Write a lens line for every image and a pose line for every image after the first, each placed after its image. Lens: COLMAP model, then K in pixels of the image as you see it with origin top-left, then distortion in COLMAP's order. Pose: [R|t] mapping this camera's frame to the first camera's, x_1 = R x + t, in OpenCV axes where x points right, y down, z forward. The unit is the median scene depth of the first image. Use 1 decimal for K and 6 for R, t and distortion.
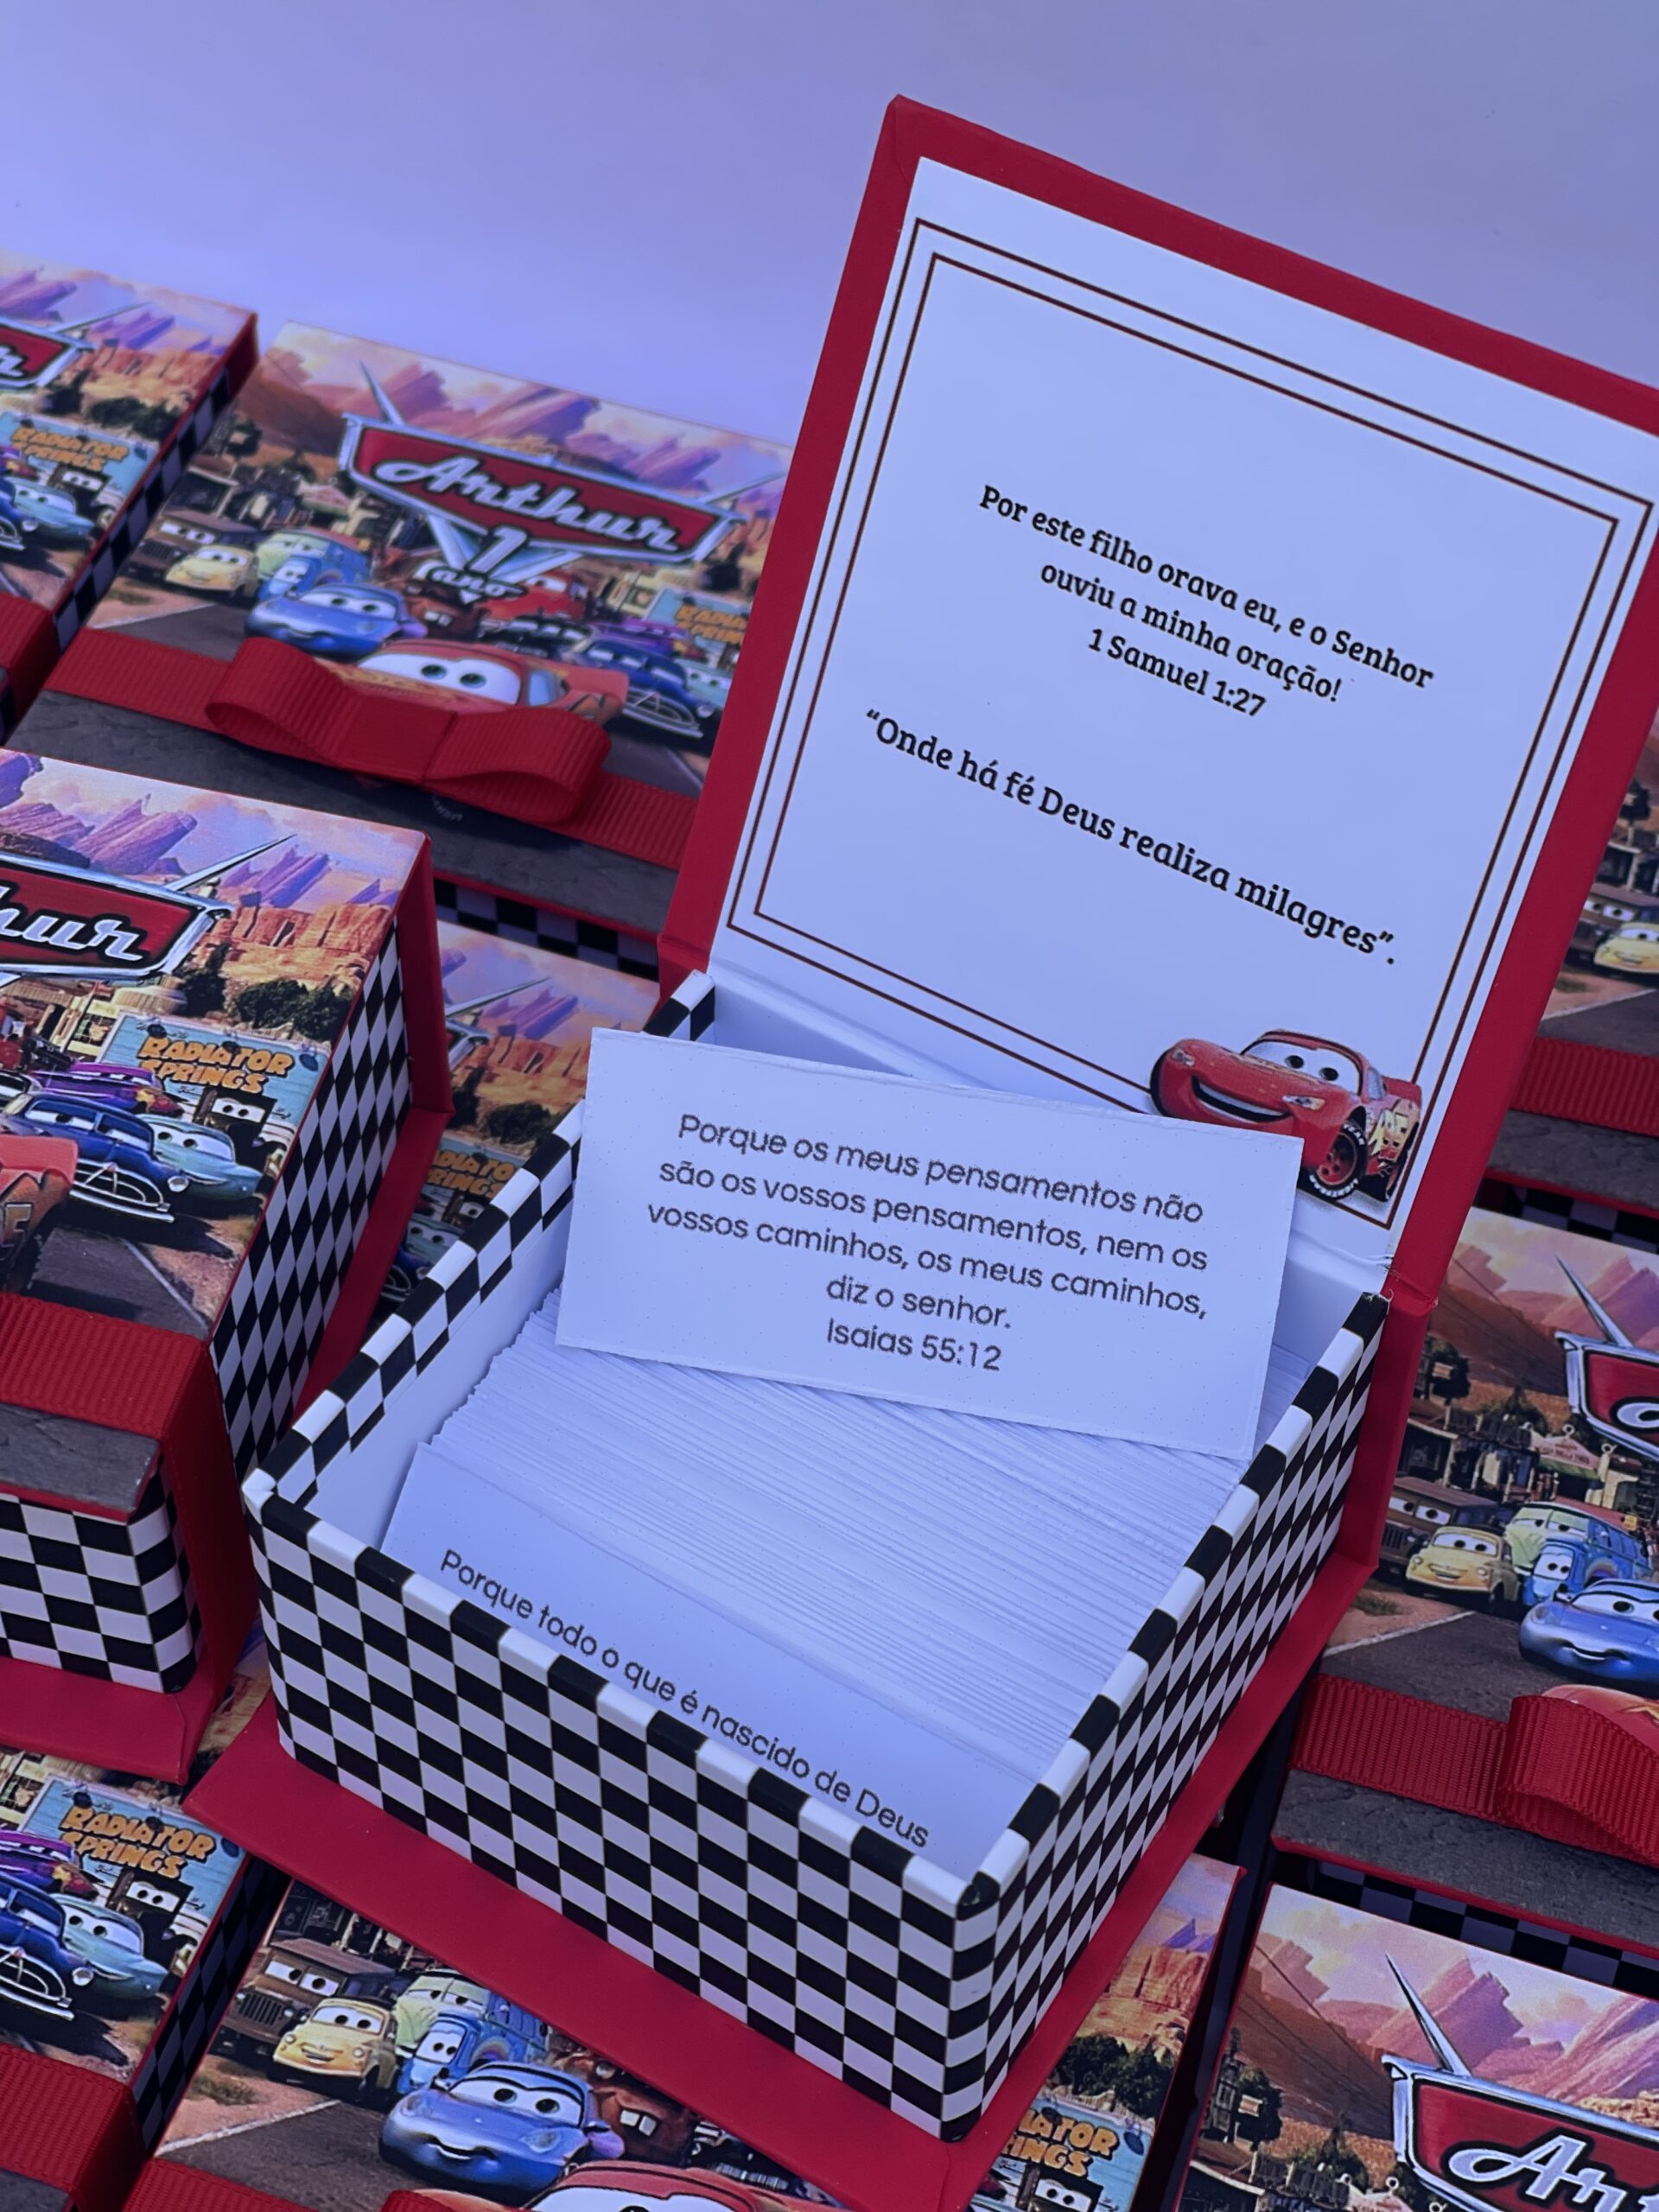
lens RADIAL K [[4397.1, 0, 829.5], [0, 4397.1, 1106.0], [0, 0, 1]] dist [0.088977, 0.674651]
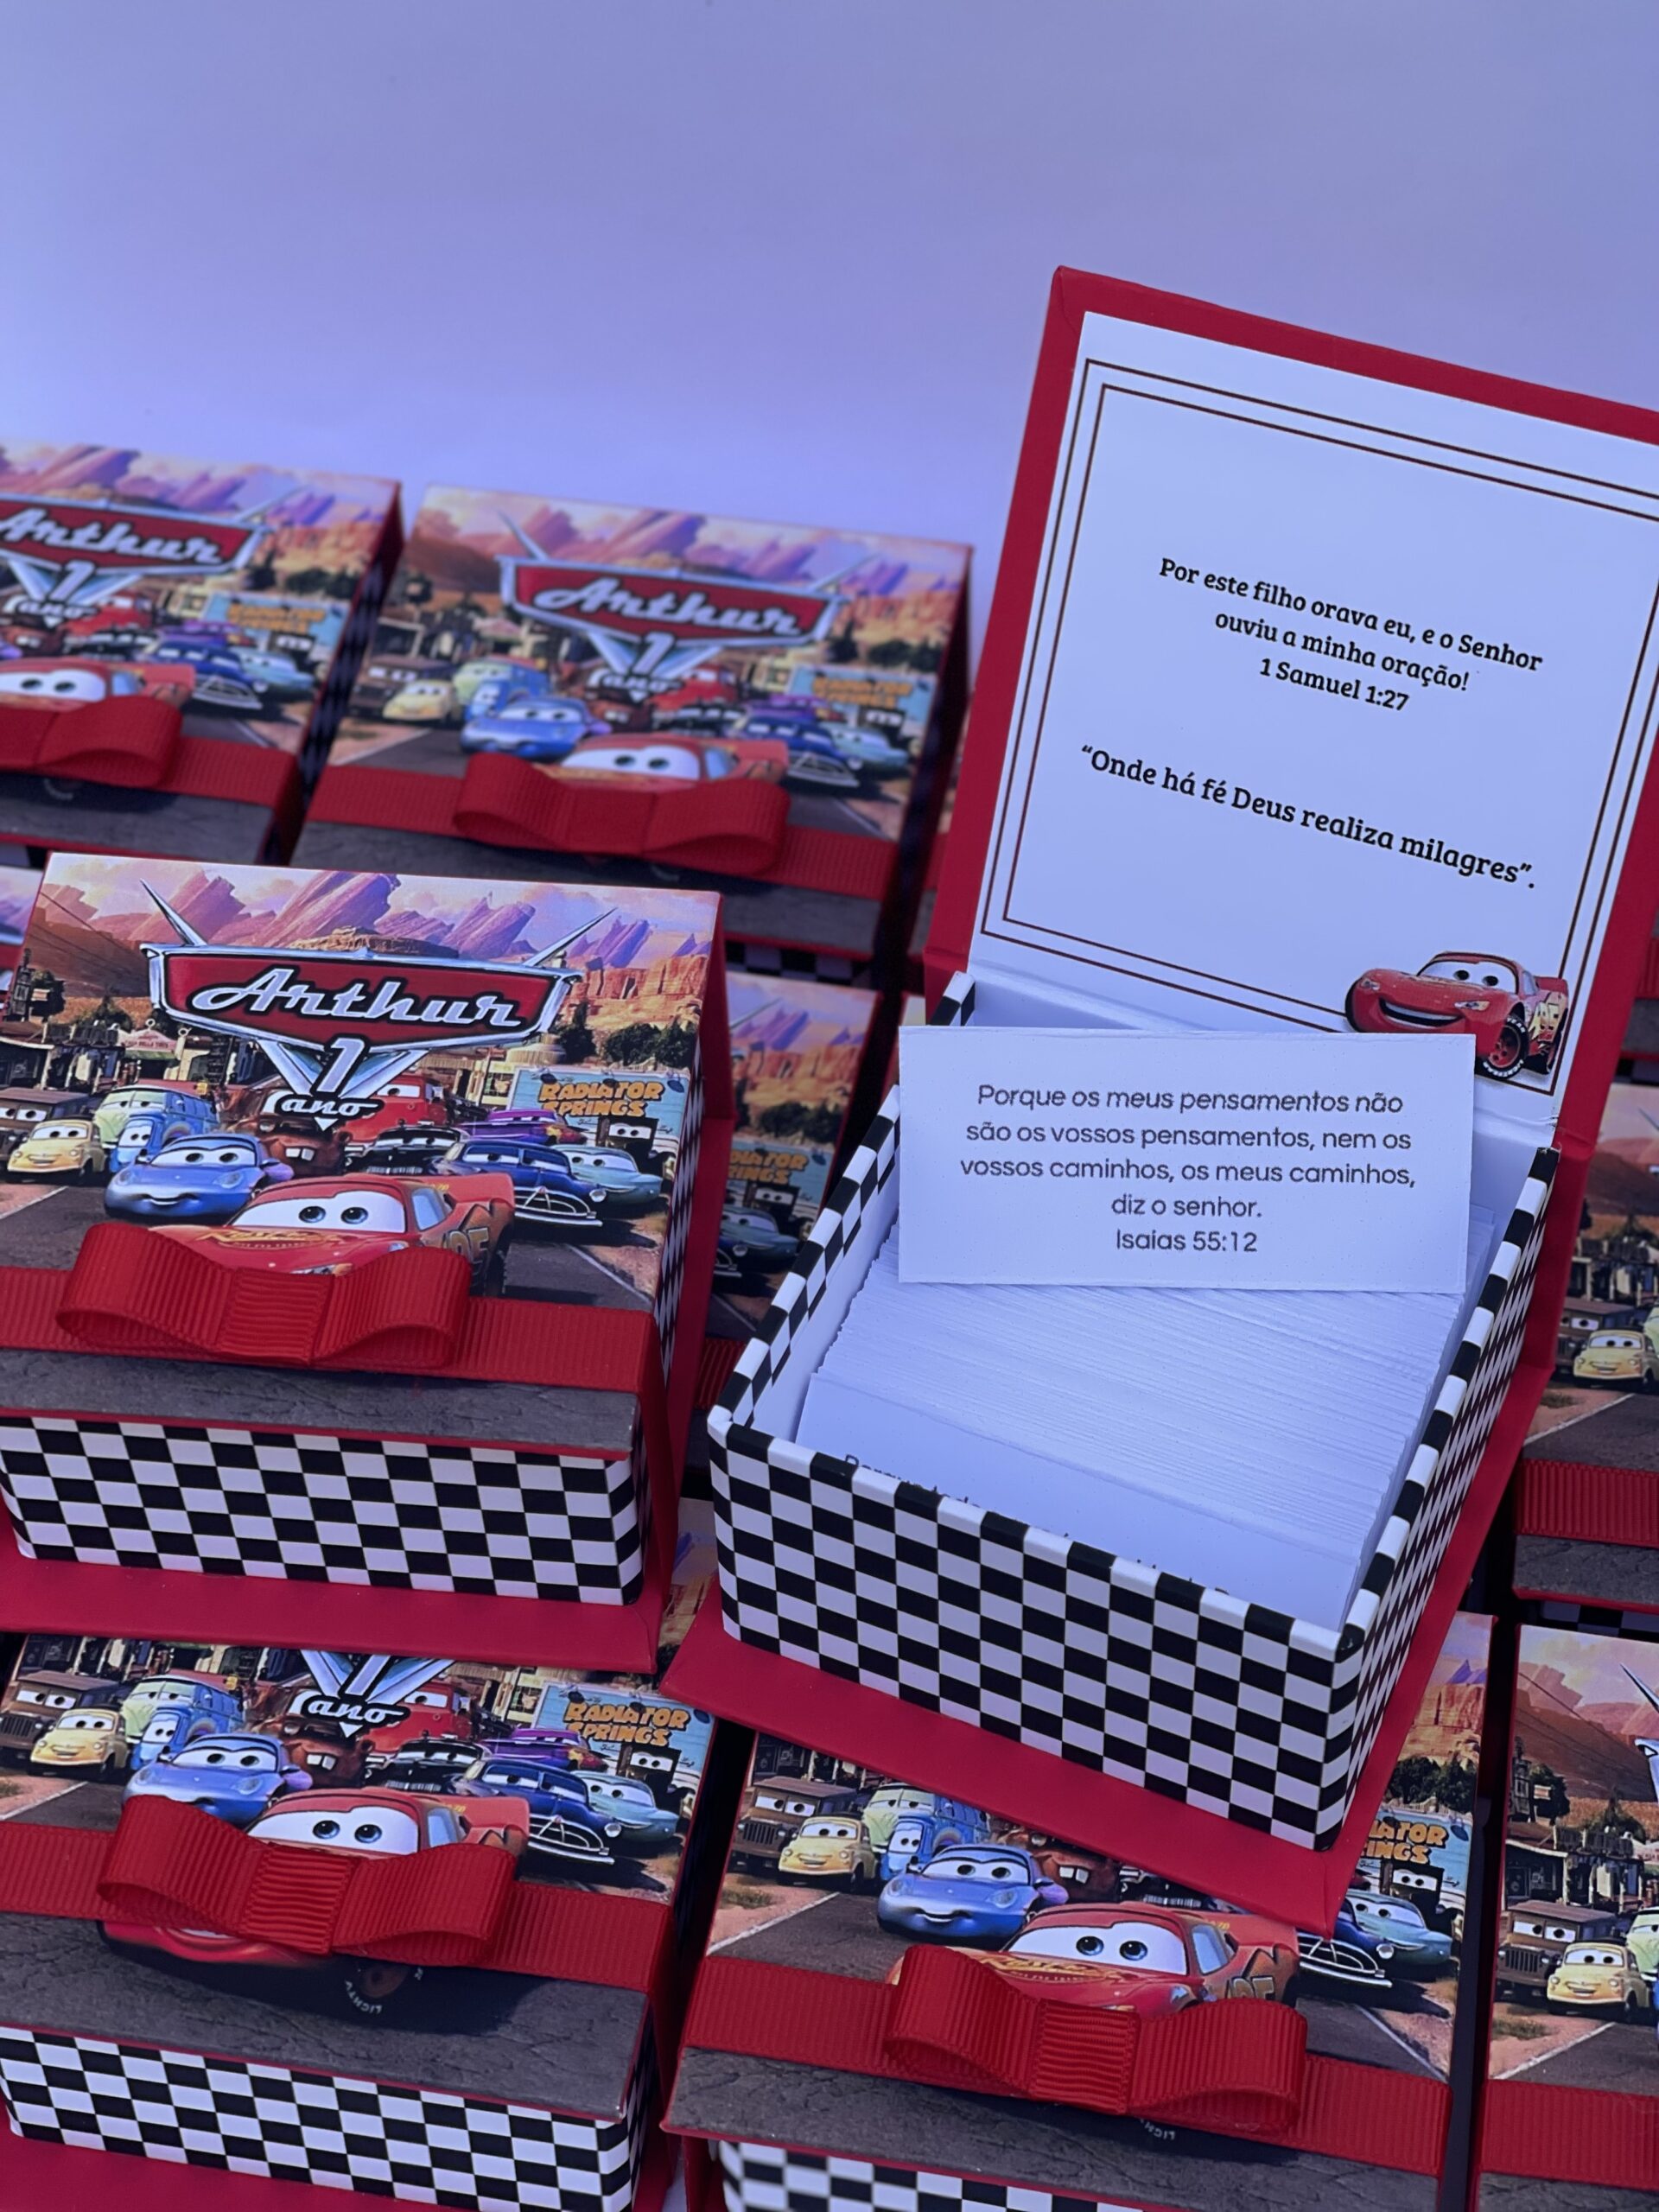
lens RADIAL K [[4397.1, 0, 829.5], [0, 4397.1, 1106.0], [0, 0, 1]] dist [0.088977, 0.674651]
pose [[0.988112, -0.140042, 0.063423, -0.153245], [0.140143, 0.990127, 0.002881, -0.001795], [-0.063200, 0.006042, 0.997983, -0.245039]]
